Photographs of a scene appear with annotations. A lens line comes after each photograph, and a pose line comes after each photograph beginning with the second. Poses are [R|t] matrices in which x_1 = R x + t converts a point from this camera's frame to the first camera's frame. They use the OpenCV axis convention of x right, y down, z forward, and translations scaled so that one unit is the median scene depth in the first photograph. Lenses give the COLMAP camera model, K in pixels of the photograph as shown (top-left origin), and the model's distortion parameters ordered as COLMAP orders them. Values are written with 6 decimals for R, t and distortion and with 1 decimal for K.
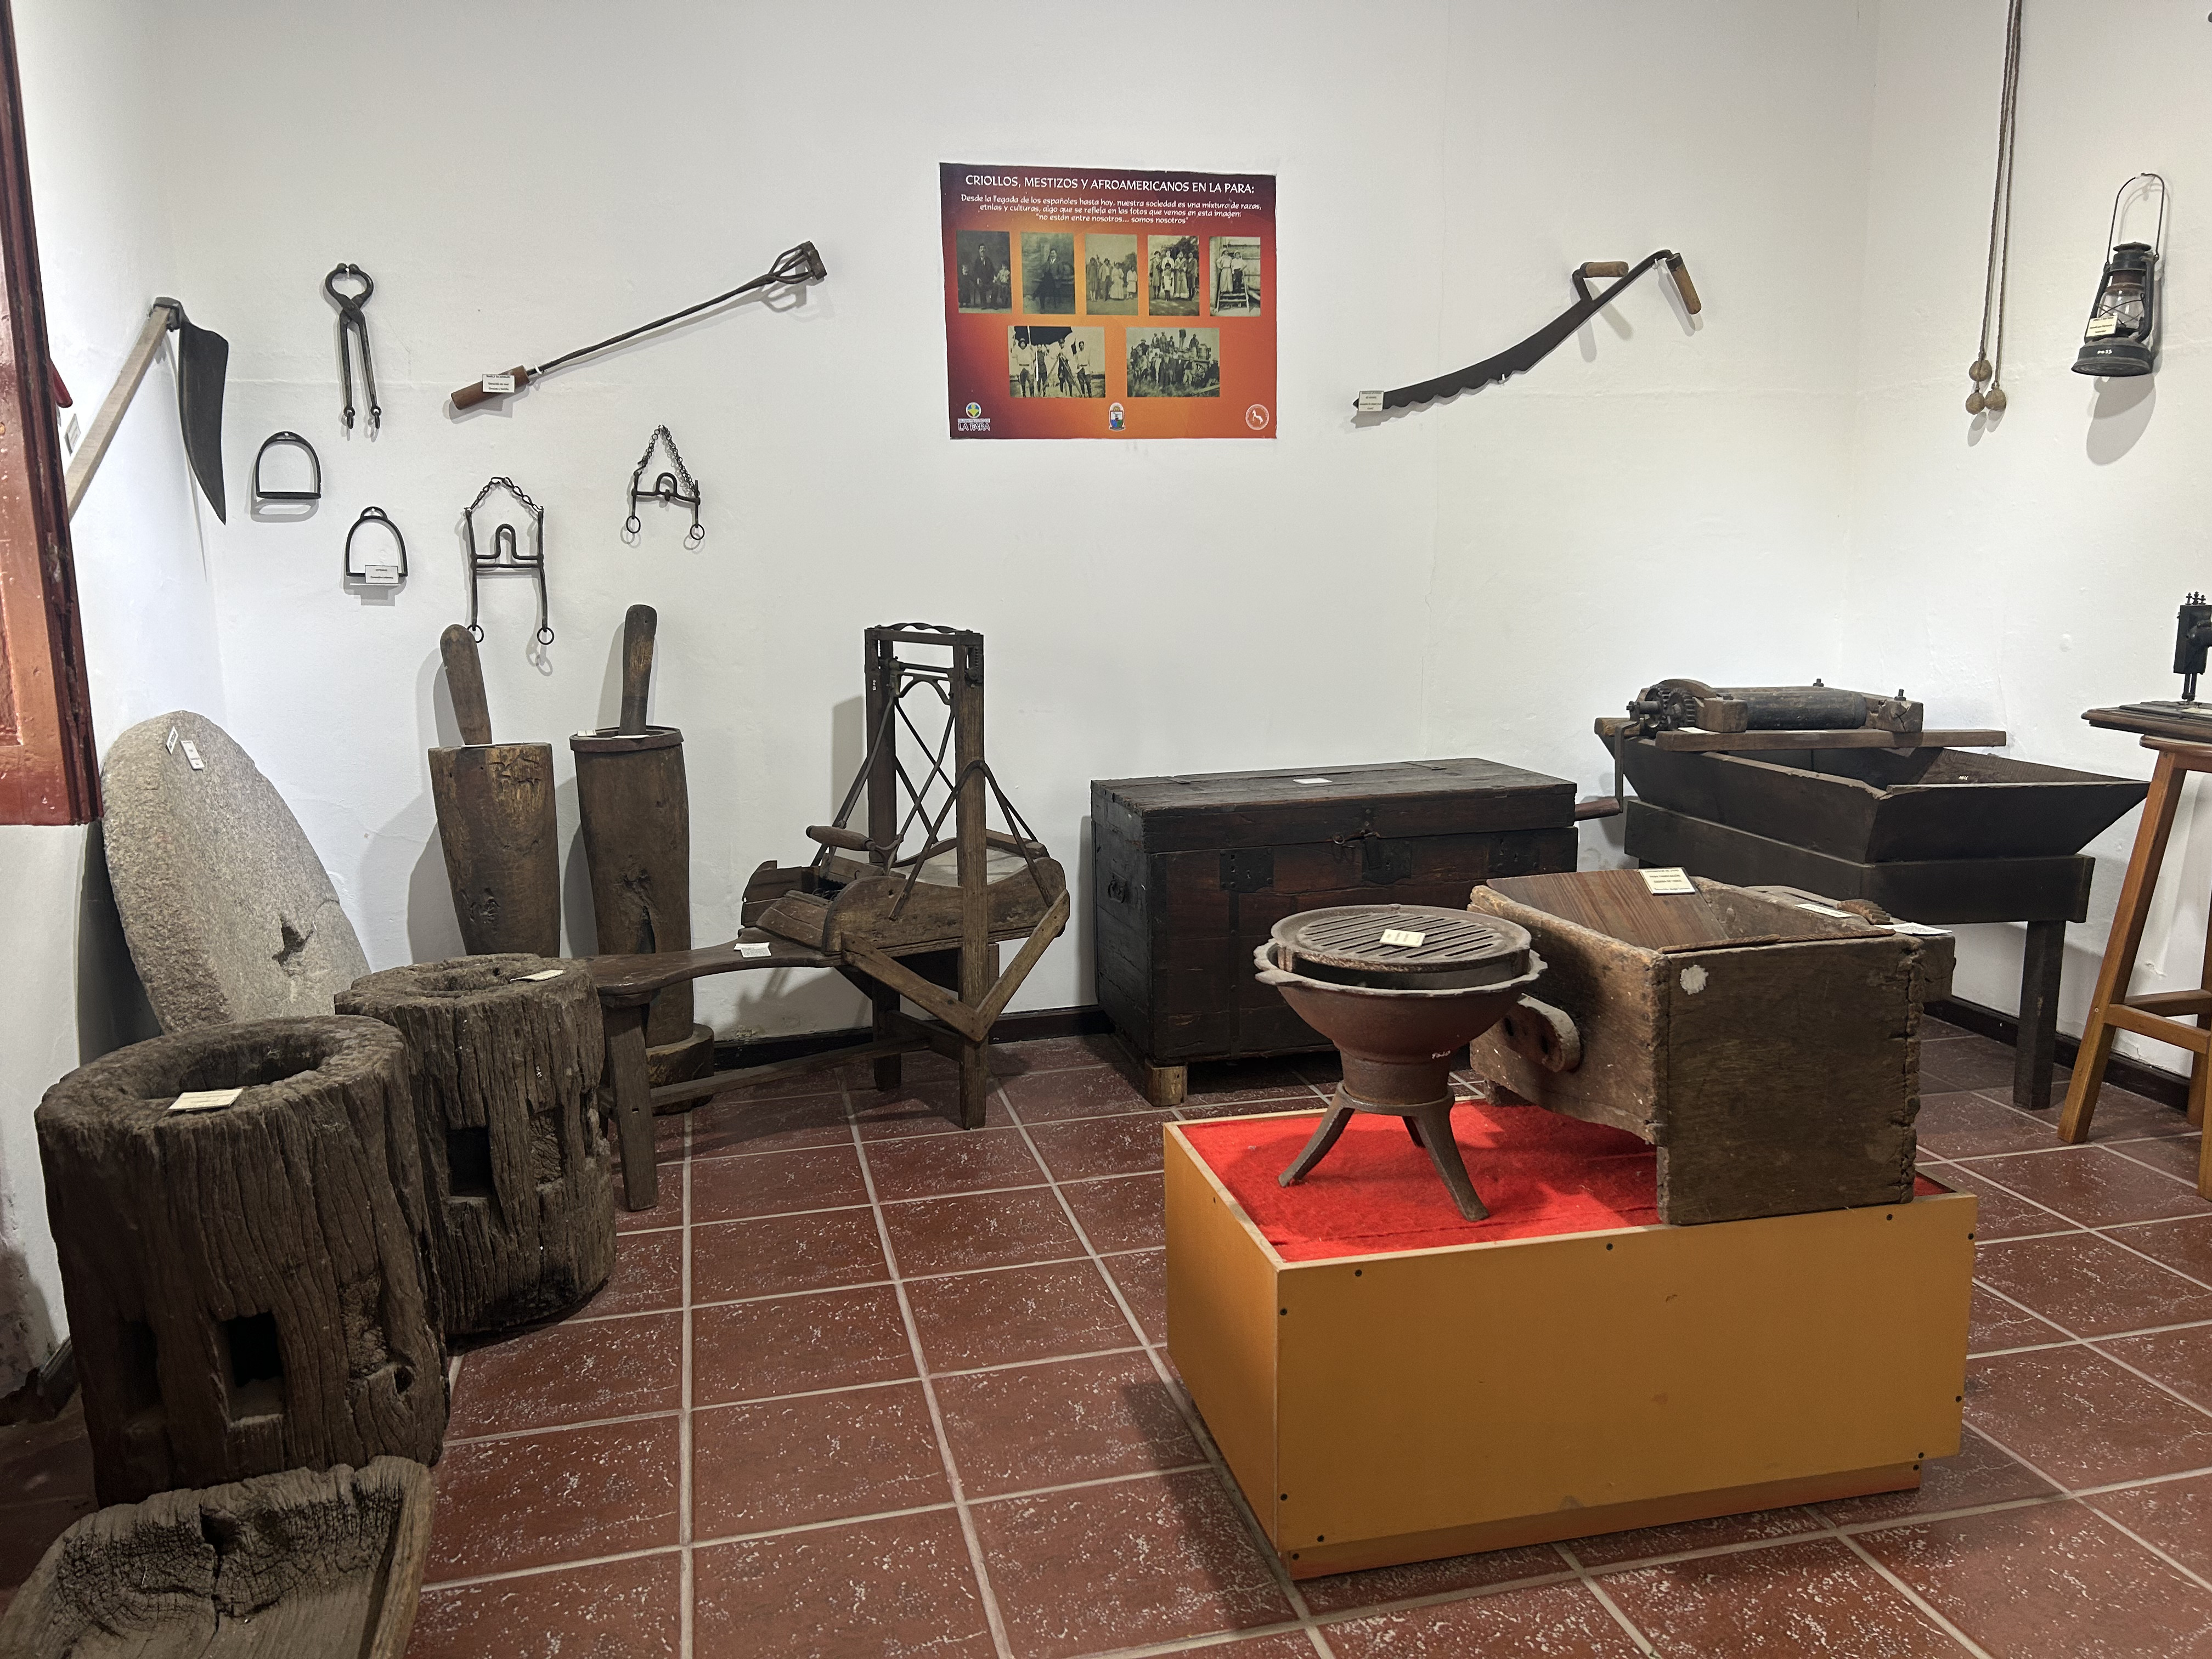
lens RADIAL K [[1653.0, 0, 1097.4], [0, 1653.0, 836.3], [0, 0, 1]] dist [0.065451, -0.071666]
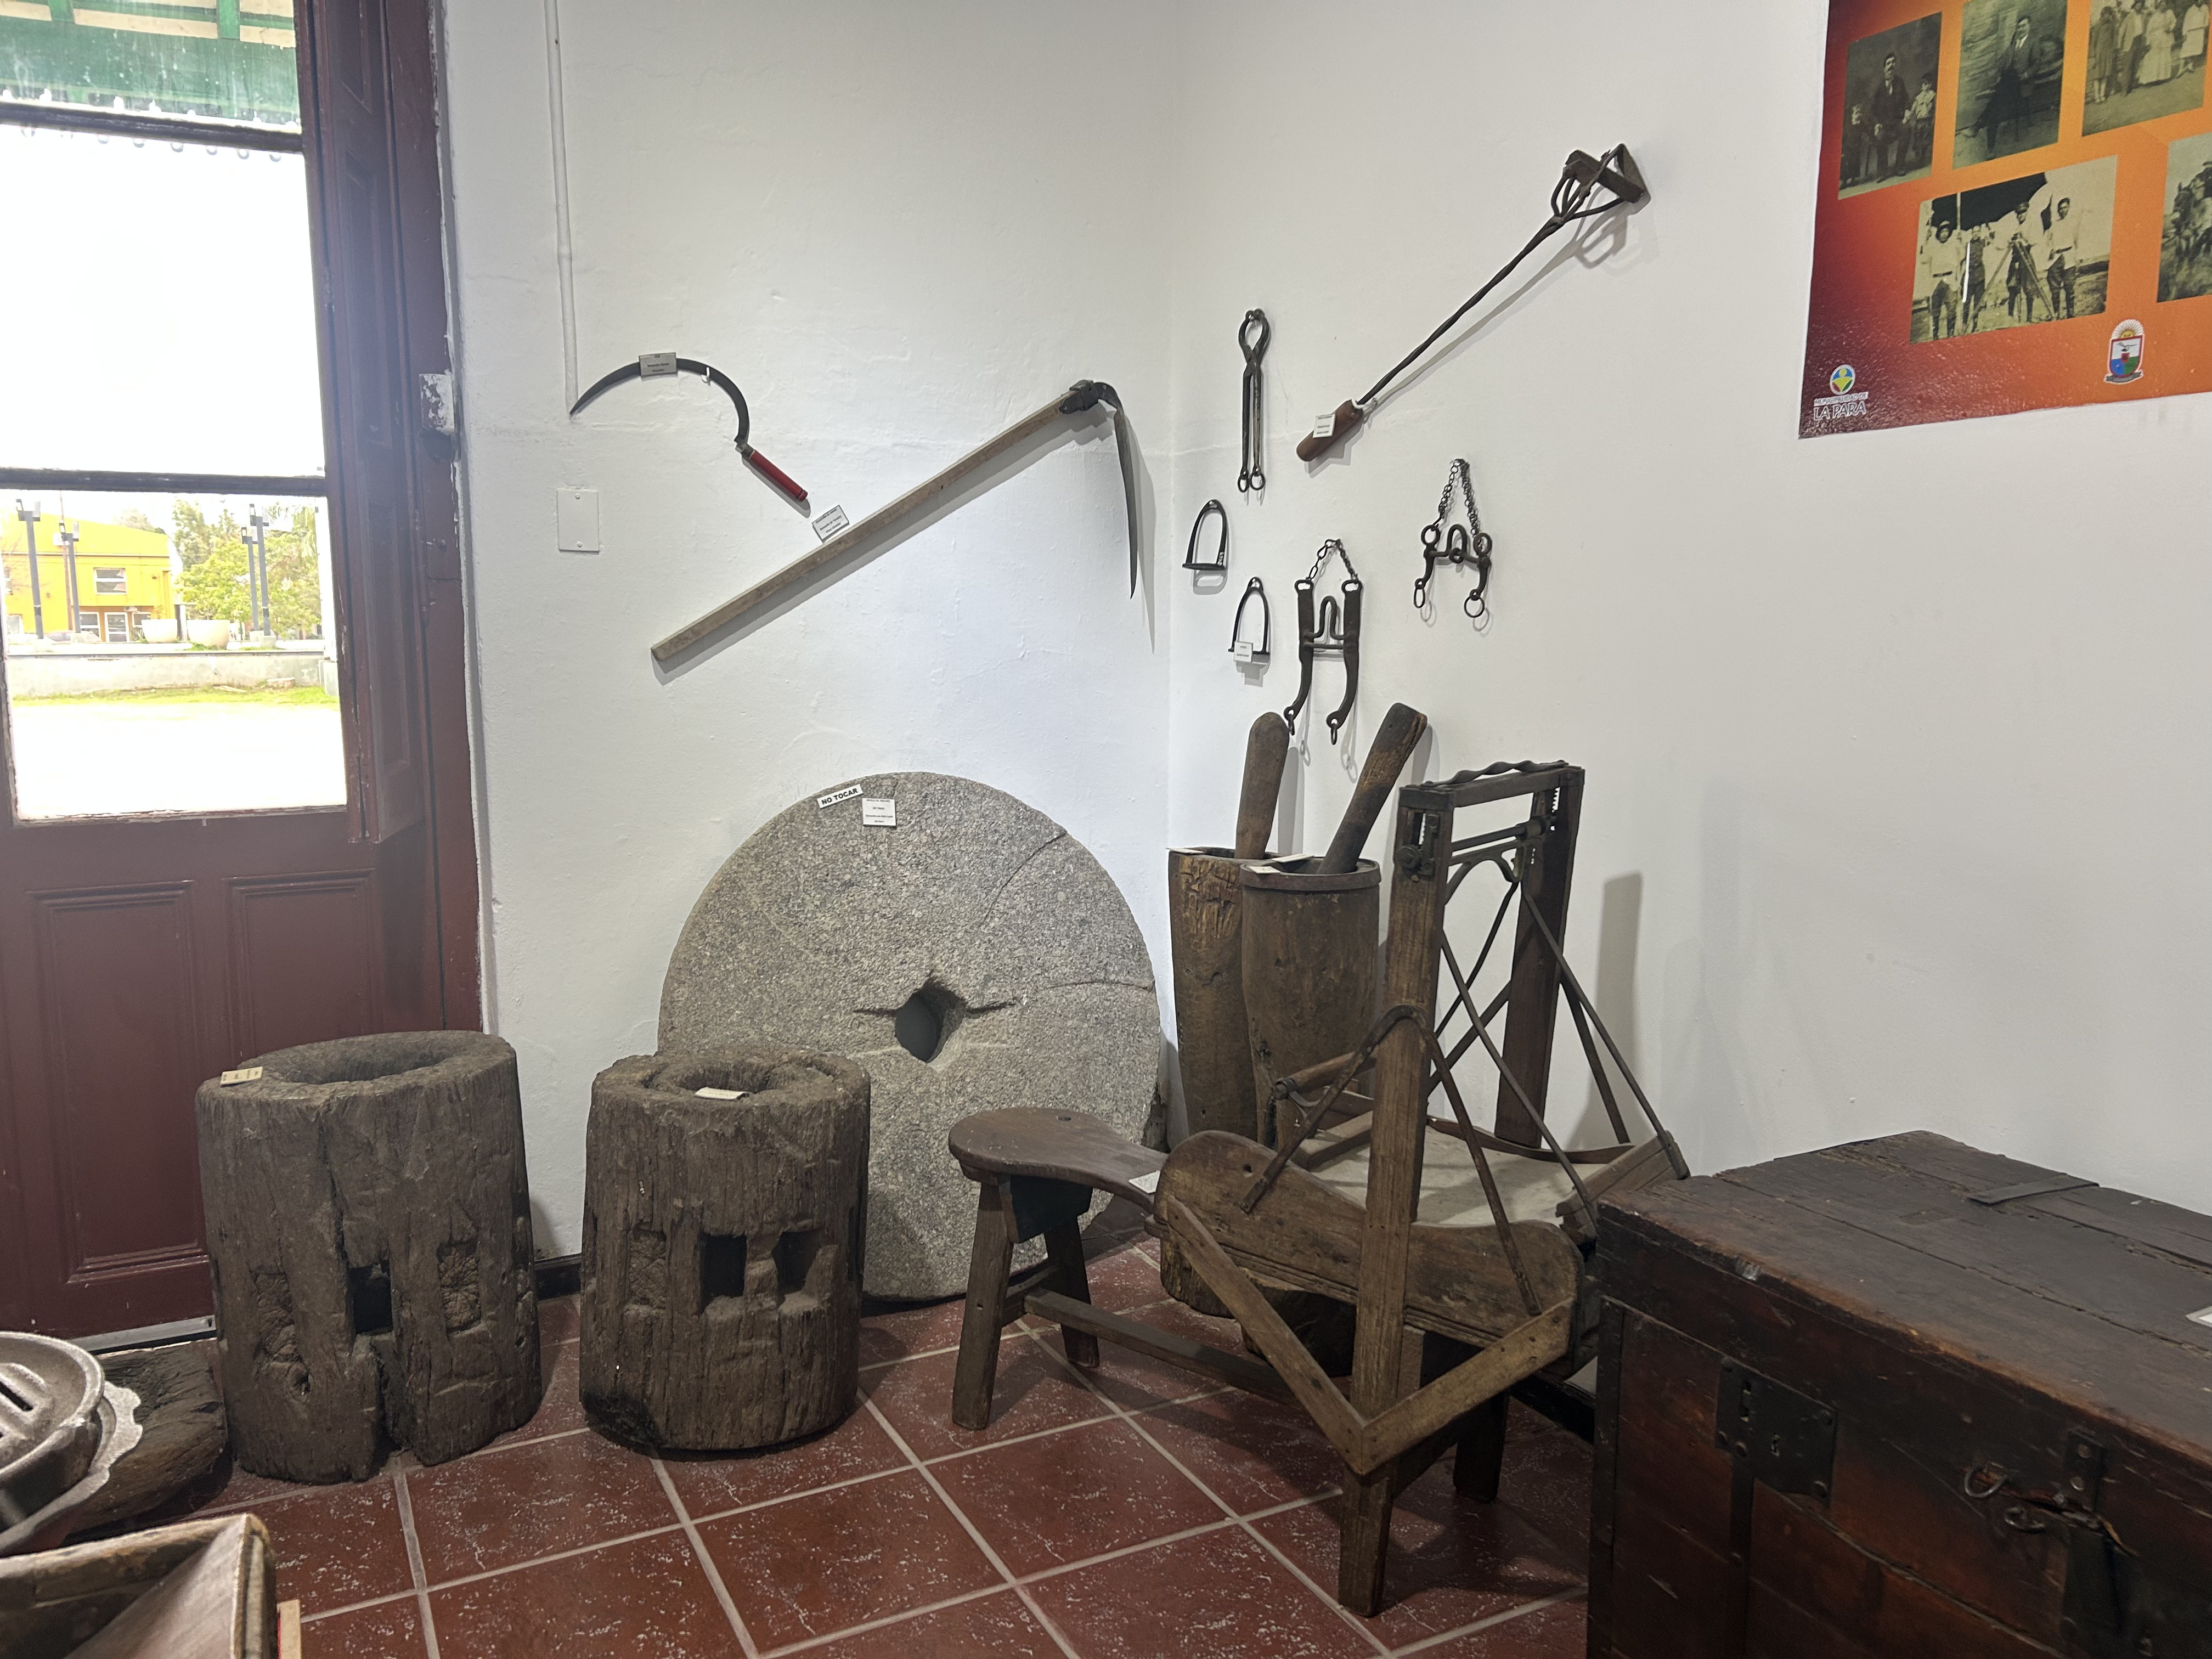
lens RADIAL K [[1653.0, 0, 1100.6], [0, 1653.0, 835.9], [0, 0, 1]] dist [0.065451, -0.071666]
pose [[0.234642, 0.147201, -0.960872, 0.403814], [-0.169918, 0.979461, 0.108555, -0.133834], [0.957116, 0.137798, 0.254835, 0.665073]]
